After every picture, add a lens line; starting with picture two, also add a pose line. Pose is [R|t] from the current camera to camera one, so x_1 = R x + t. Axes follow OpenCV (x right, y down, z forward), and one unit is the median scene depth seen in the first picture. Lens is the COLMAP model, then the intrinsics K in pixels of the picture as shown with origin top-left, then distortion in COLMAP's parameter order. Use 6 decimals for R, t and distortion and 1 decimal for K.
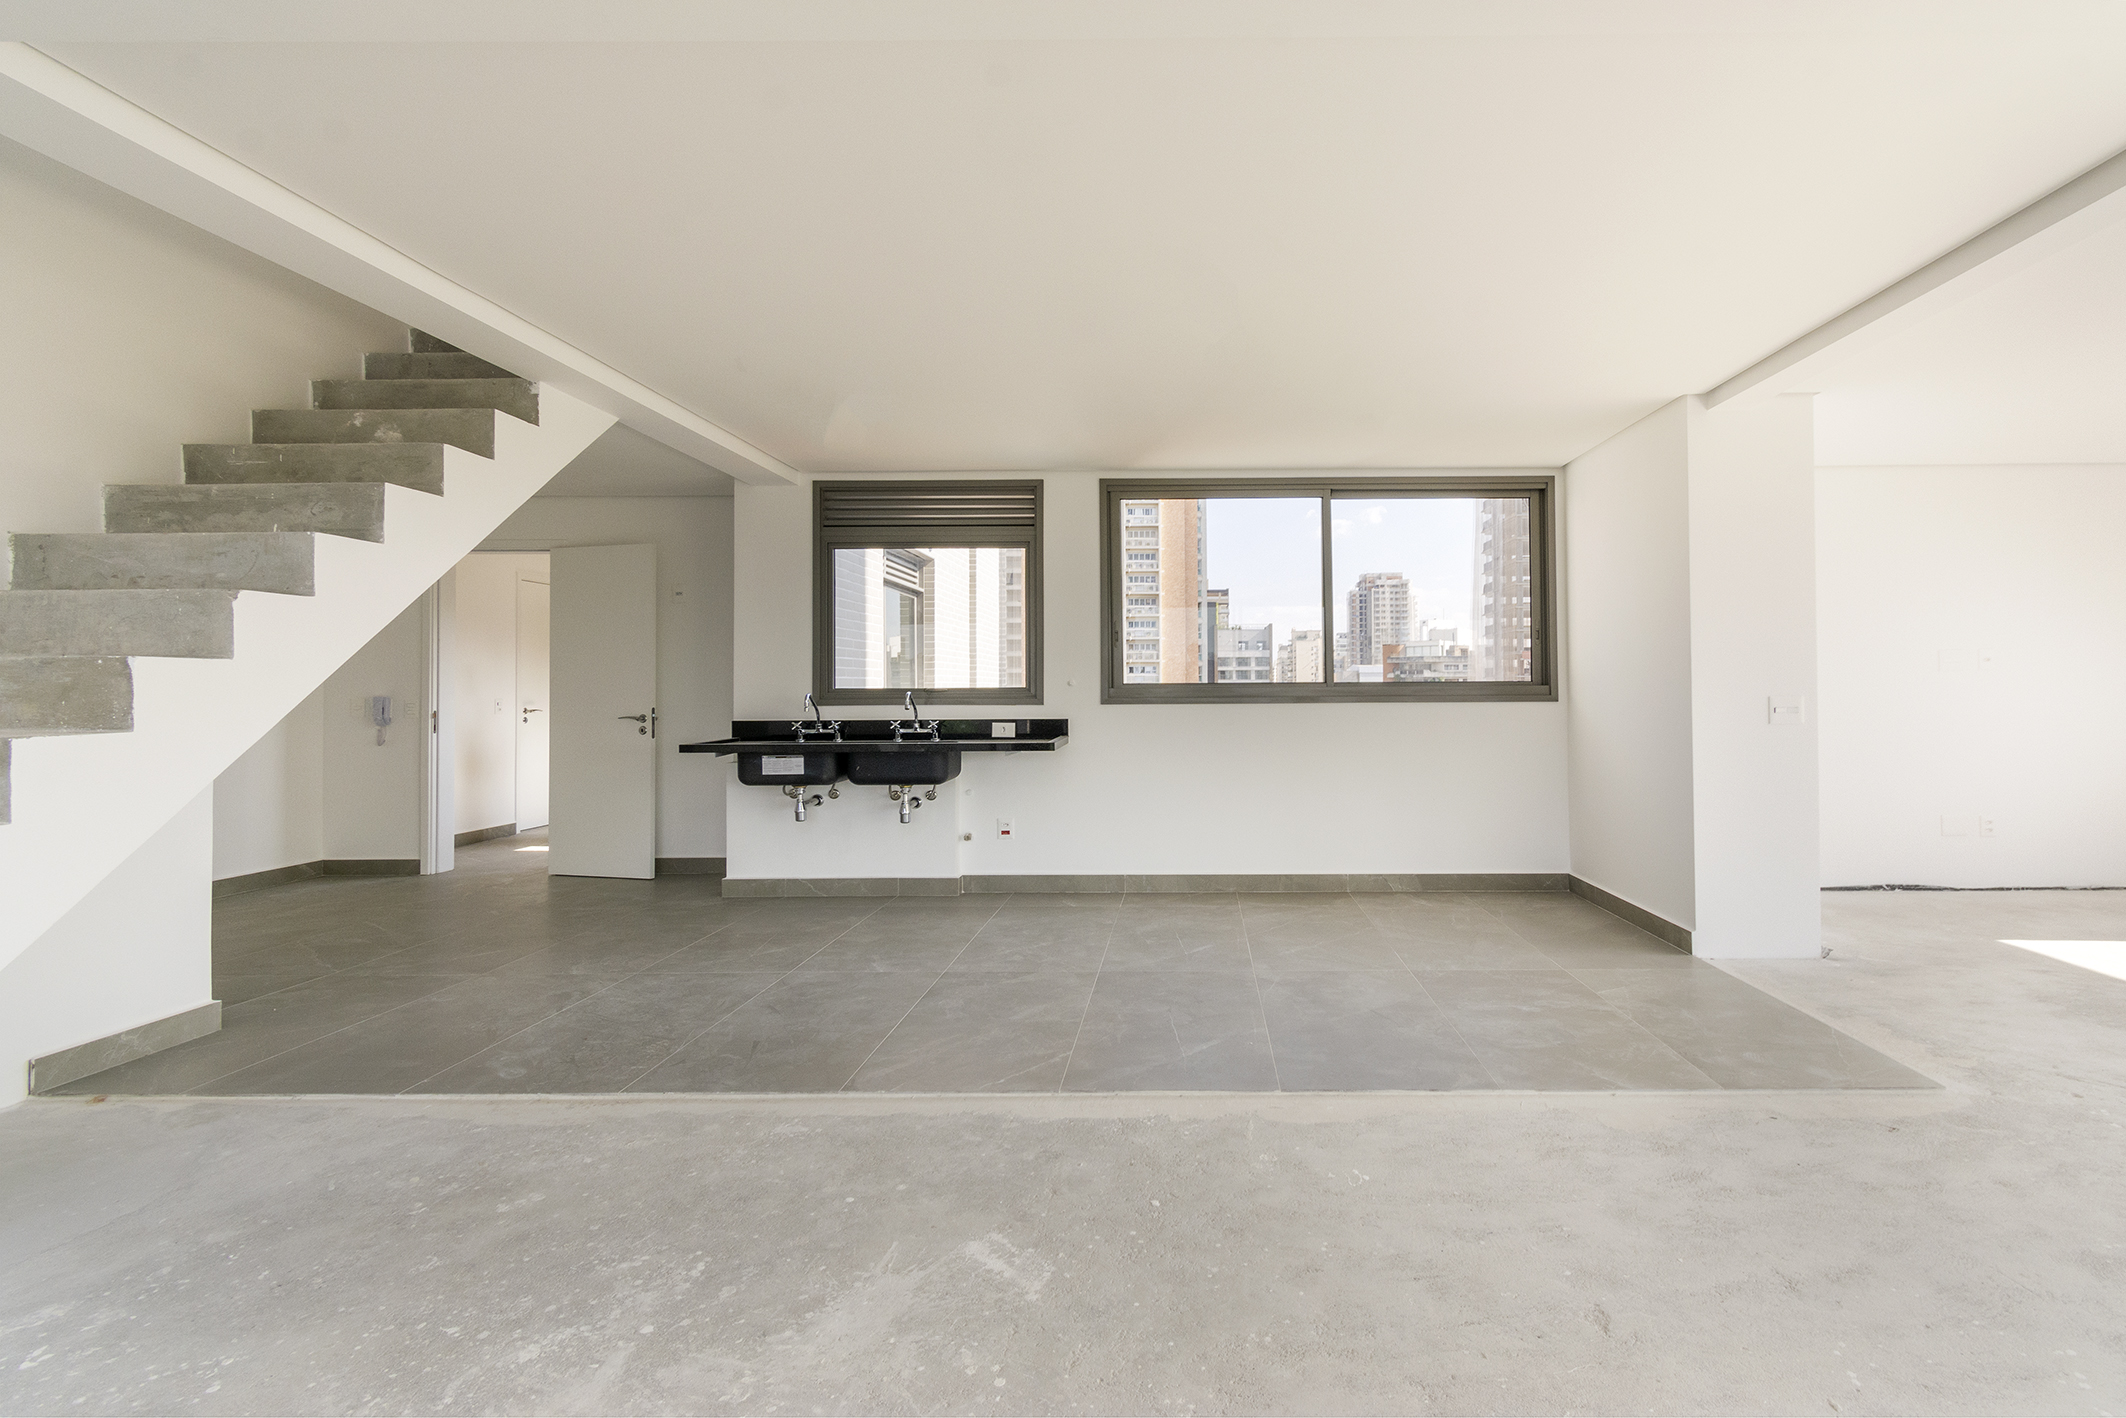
lens RADIAL K [[912.4, 0, 1152.1], [0, 912.4, 683.6], [0, 0, 1]] dist [-0.000971, -0.000328]
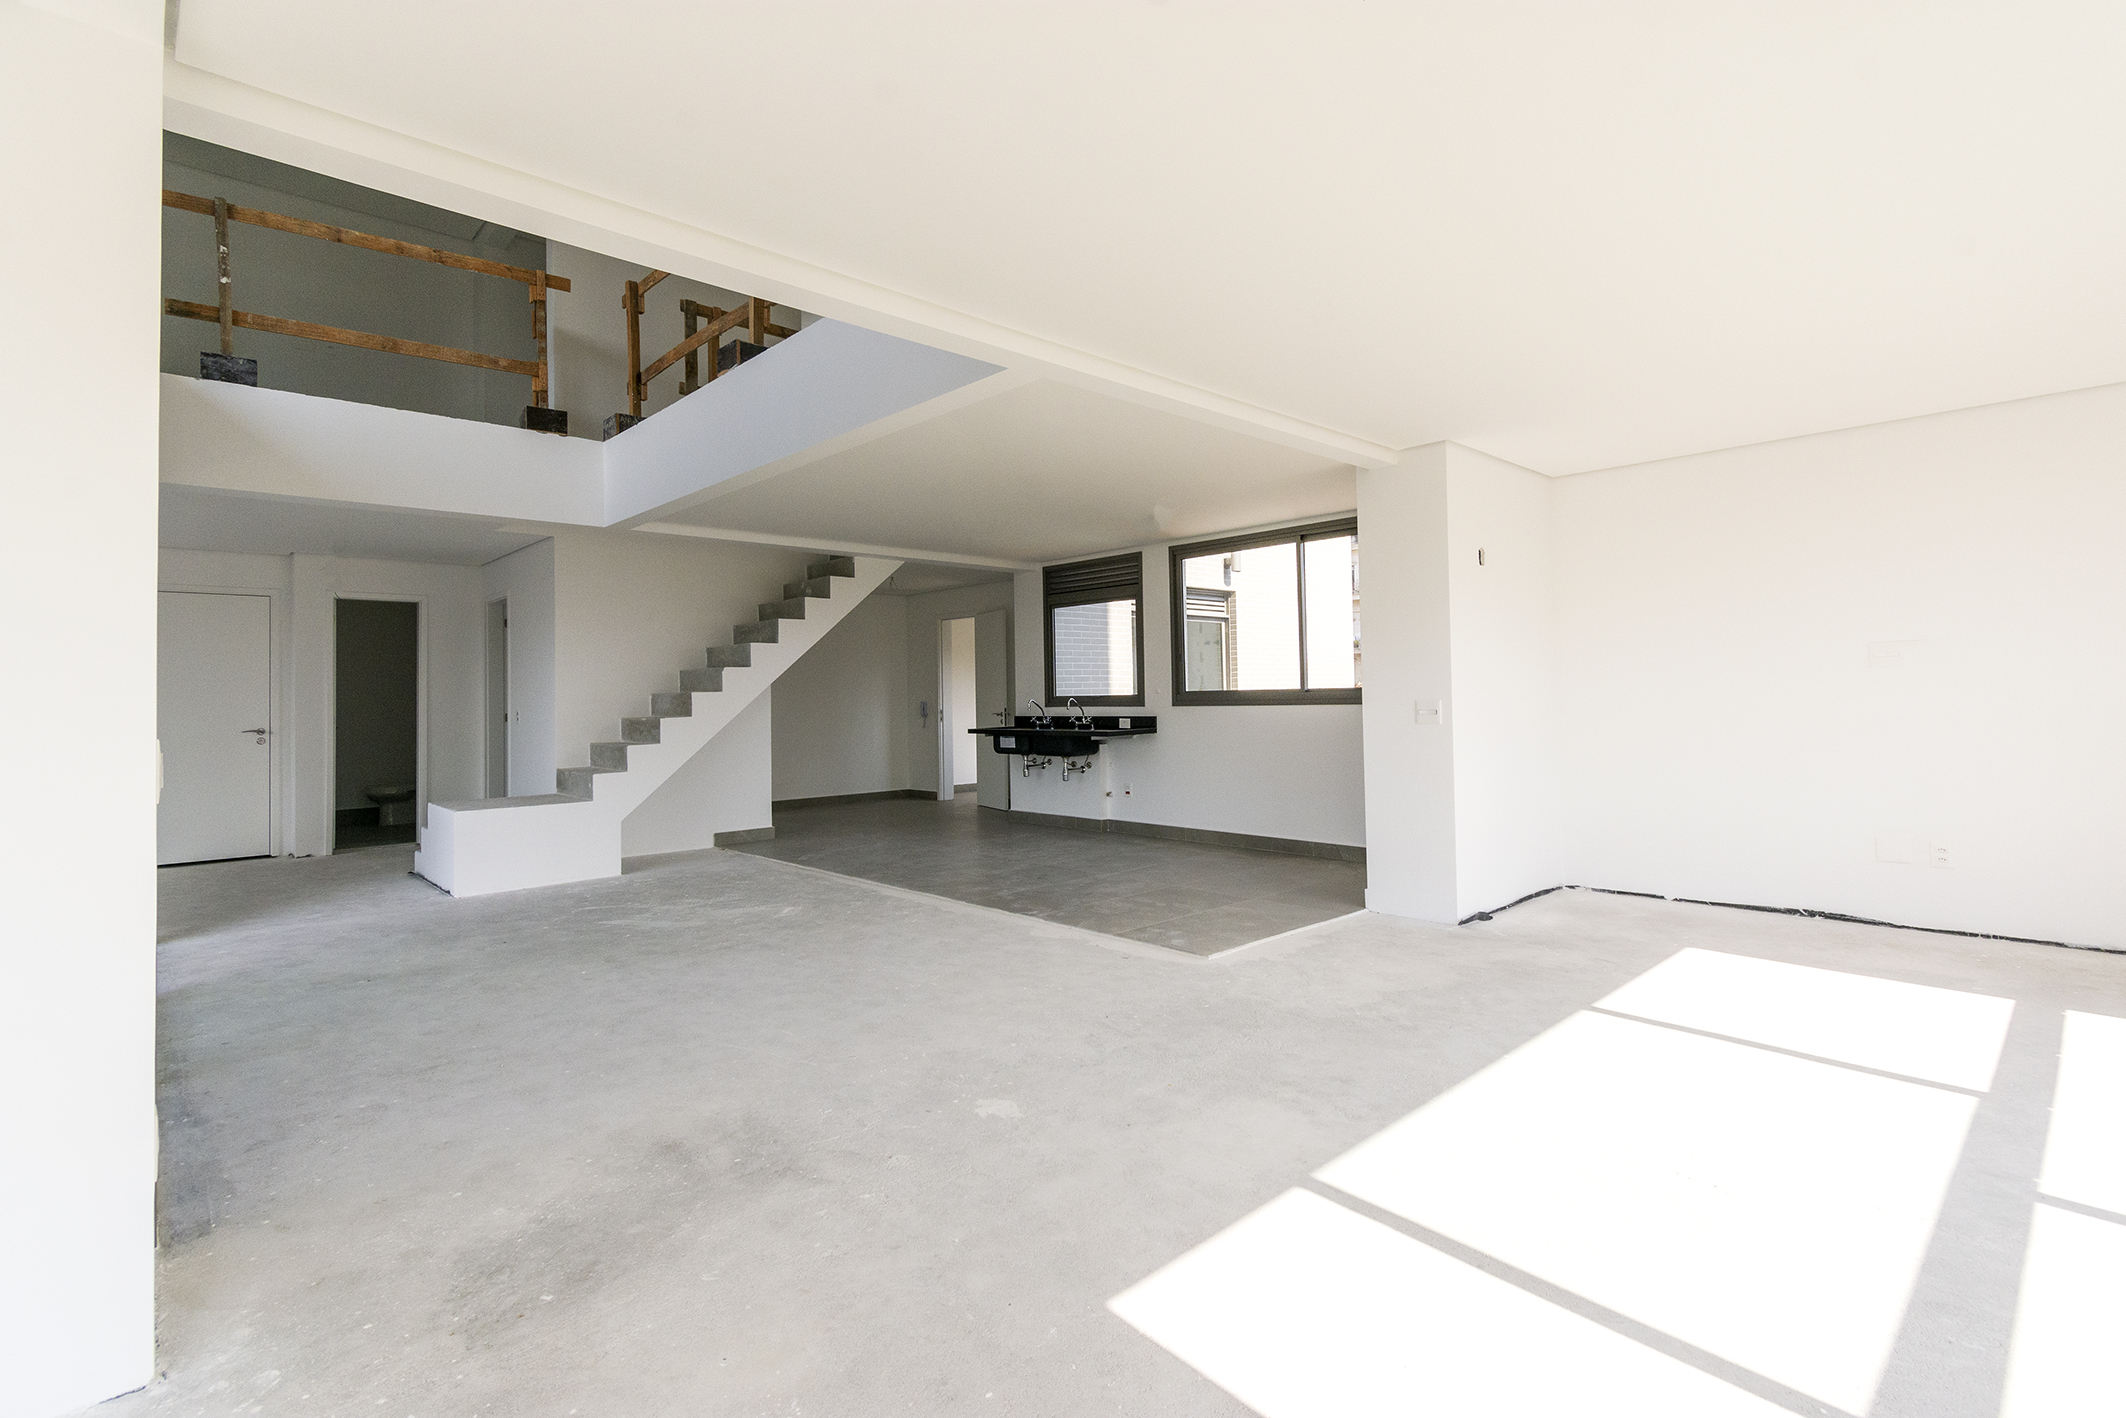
lens RADIAL K [[947.3, 0, 1088.1], [0, 947.3, 694.5], [0, 0, 1]] dist [-0.001645, -0.000336]
pose [[0.703015, -0.009428, -0.711112, 0.891816], [0.019922, 0.999781, 0.006439, -0.007216], [0.710896, -0.018694, 0.703049, -0.124953]]
